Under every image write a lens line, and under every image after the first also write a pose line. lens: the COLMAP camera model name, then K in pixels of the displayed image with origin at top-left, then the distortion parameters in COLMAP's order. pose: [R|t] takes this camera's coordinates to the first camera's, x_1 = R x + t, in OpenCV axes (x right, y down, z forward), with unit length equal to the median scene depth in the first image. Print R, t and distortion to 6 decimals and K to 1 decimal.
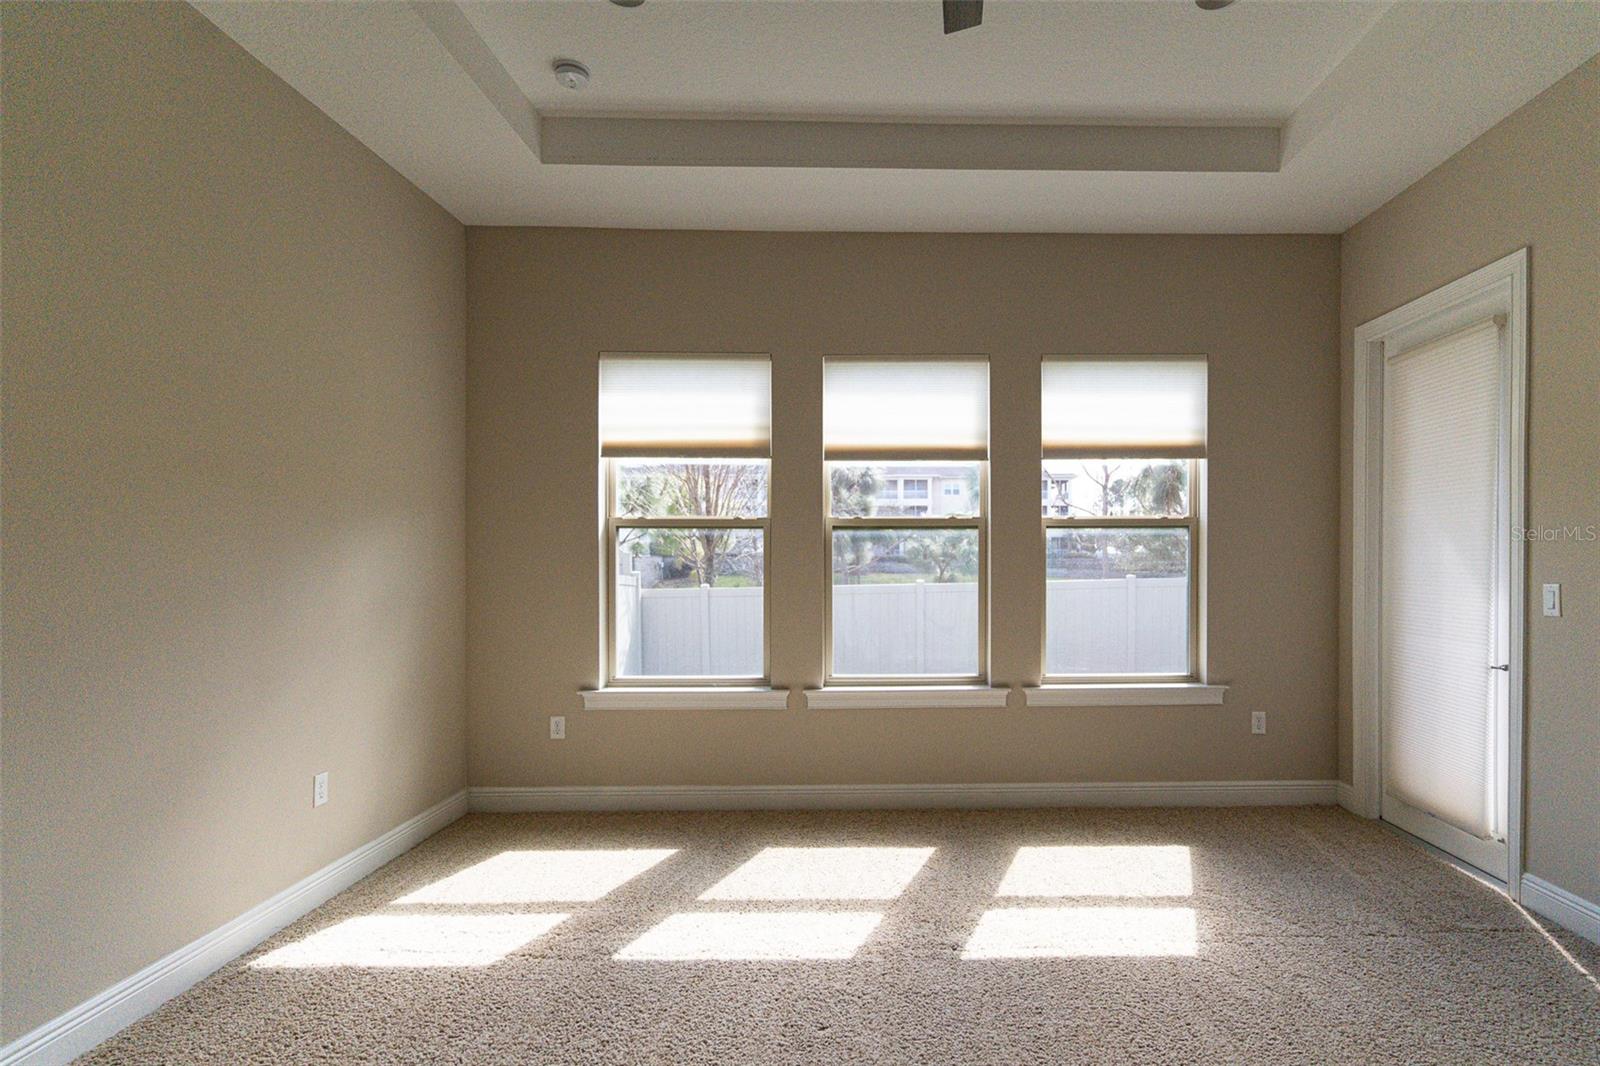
lens RADIAL K [[848.3, 0, 801.4], [0, 848.3, 557.6], [0, 0, 1]] dist [0.016387, 0.001165]
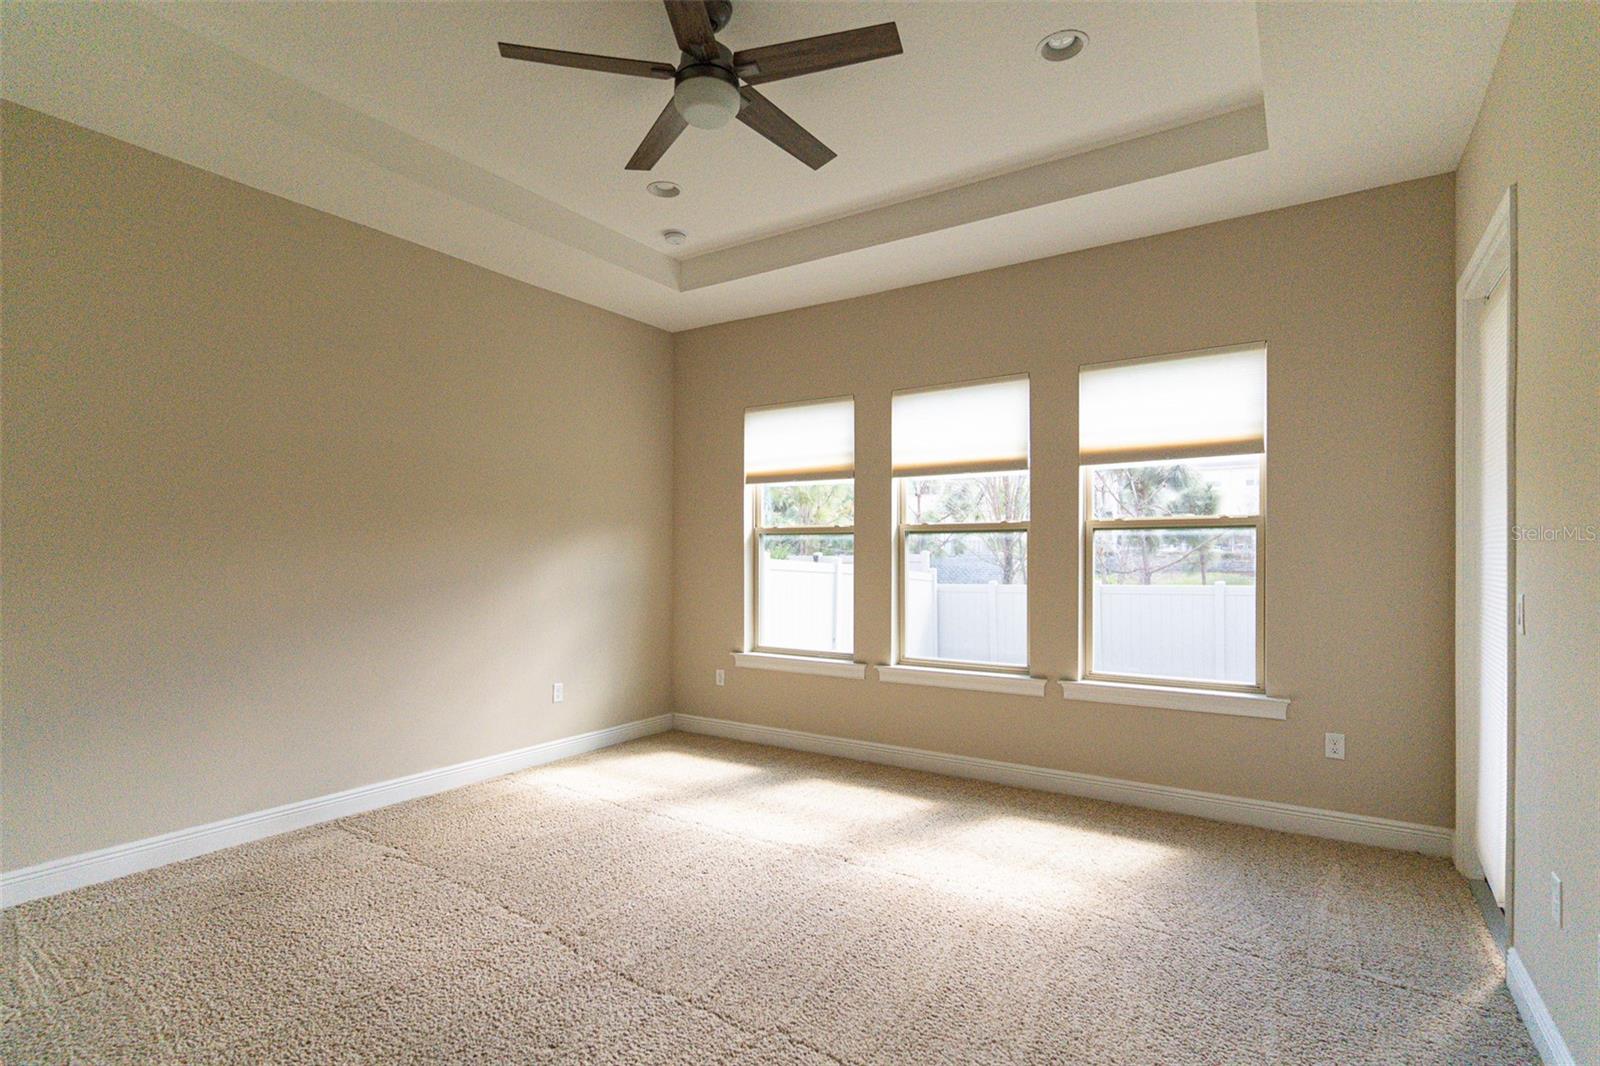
lens RADIAL K [[773.1, 0, 800.6], [0, 773.1, 540.8], [0, 0, 1]] dist [-0.000112, 0.002118]
pose [[0.821751, -0.008677, -0.569781, 0.546308], [-0.003595, 0.999785, -0.020410, -0.000867], [0.569835, 0.018820, 0.821543, 0.017333]]
